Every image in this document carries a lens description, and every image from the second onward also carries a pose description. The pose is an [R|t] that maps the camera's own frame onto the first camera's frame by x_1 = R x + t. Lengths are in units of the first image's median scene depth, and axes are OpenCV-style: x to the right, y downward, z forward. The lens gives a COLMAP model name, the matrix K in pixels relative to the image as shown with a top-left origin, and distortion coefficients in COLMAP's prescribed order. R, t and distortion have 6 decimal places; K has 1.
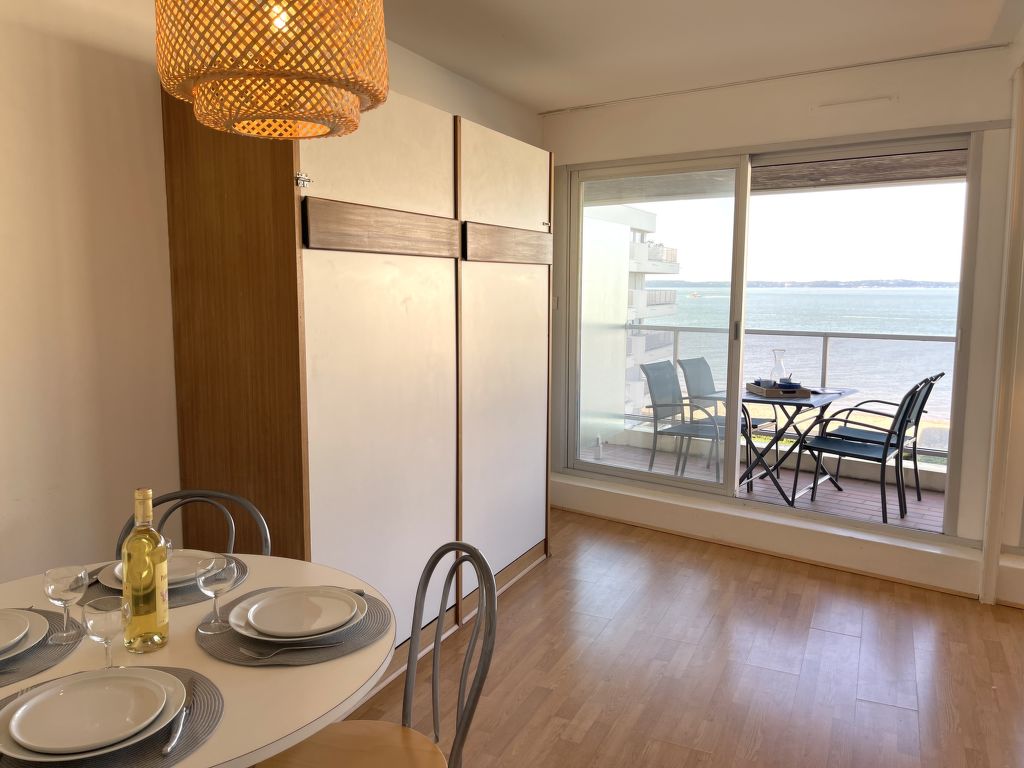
lens RADIAL K [[767.7, 0, 507.7], [0, 767.7, 369.1], [0, 0, 1]] dist [0.072568, -0.103890]
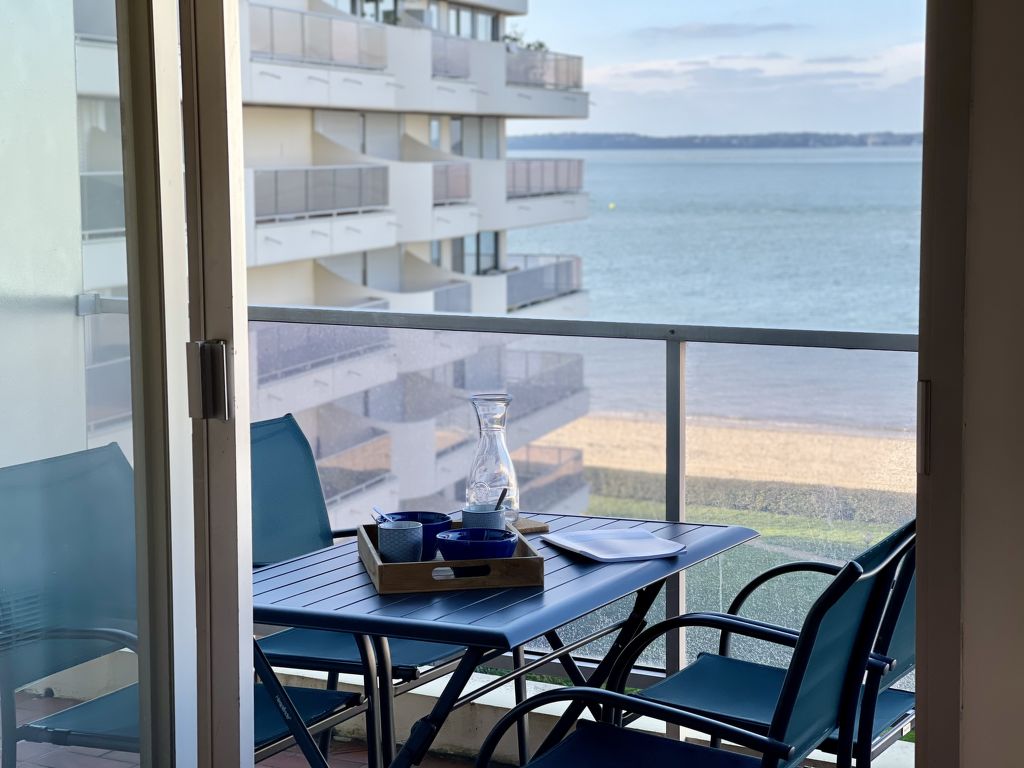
lens RADIAL K [[1885.5, 0, 508.3], [0, 1885.5, 354.0], [0, 0, 1]] dist [-0.030568, 3.794582]
pose [[0.987598, -0.027635, 0.154551, 0.265237], [0.027541, 0.999617, 0.002749, -0.044912], [-0.154568, 0.001541, 0.987981, 0.334728]]
